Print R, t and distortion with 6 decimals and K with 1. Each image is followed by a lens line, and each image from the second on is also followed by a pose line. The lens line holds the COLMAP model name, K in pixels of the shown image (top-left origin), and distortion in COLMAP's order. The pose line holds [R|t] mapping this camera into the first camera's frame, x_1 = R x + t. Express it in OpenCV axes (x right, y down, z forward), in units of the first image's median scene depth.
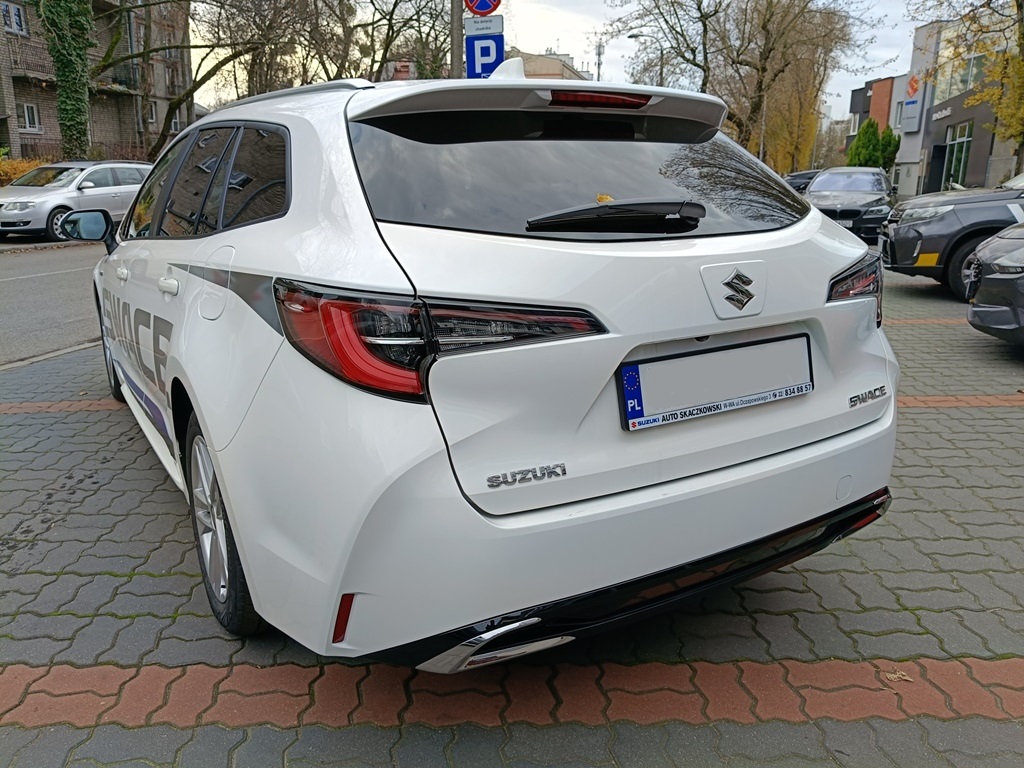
lens RADIAL K [[801.3, 0, 504.4], [0, 801.3, 387.2], [0, 0, 1]] dist [-0.002022, -0.009602]
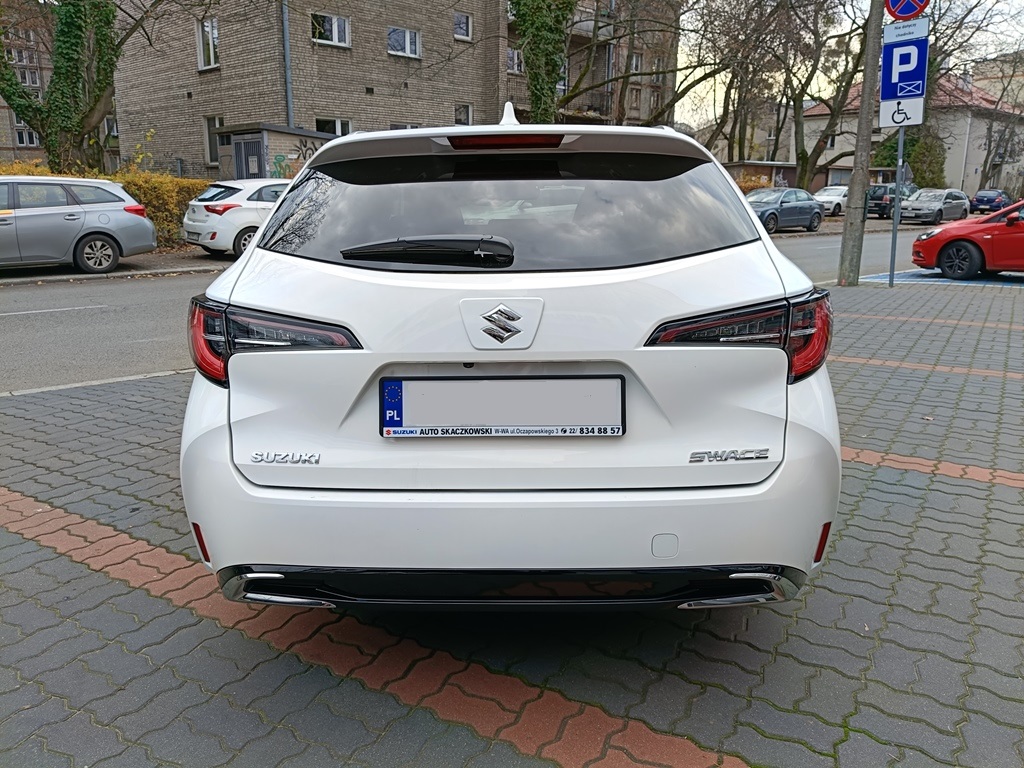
lens RADIAL K [[808.8, 0, 495.3], [0, 808.8, 380.4], [0, 0, 1]] dist [0.010254, -0.037468]
pose [[0.850765, 0.119571, -0.511763, 0.849242], [-0.134693, 0.990858, 0.007594, -0.053931], [0.507992, 0.062470, 0.859093, 0.080666]]
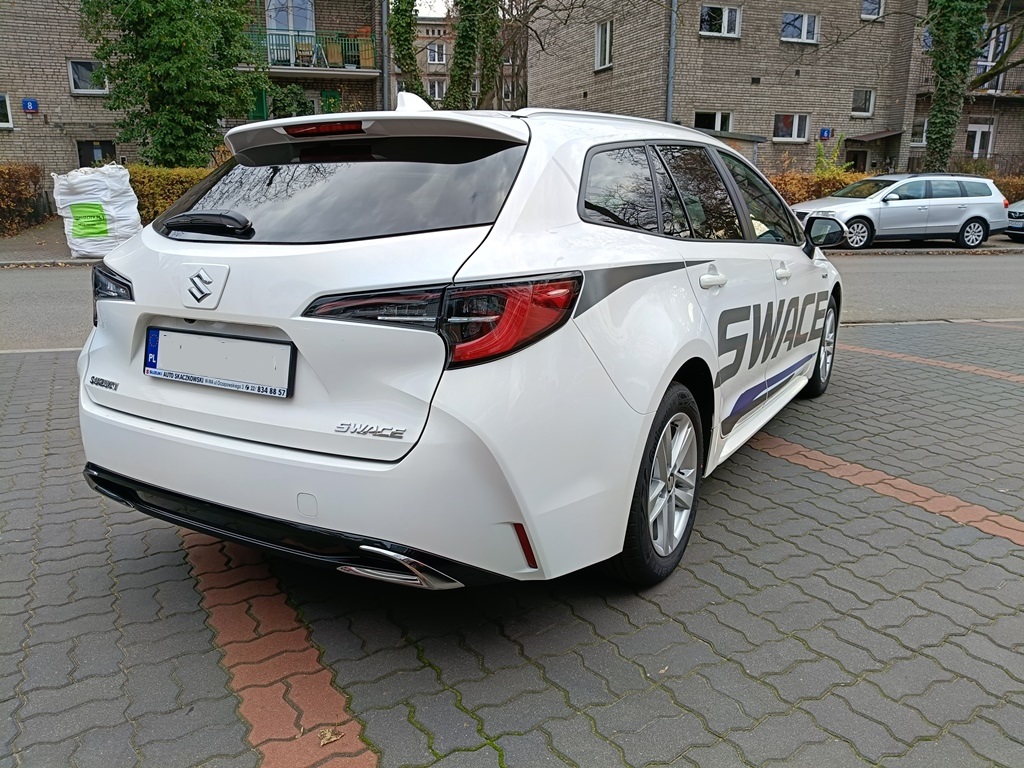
lens RADIAL K [[801.3, 0, 504.4], [0, 801.3, 387.2], [0, 0, 1]] dist [-0.002022, -0.009602]
pose [[0.492589, 0.214482, -0.843418, 1.606656], [-0.225954, 0.967438, 0.114055, -0.220149], [0.840417, 0.134391, 0.525012, 0.774626]]
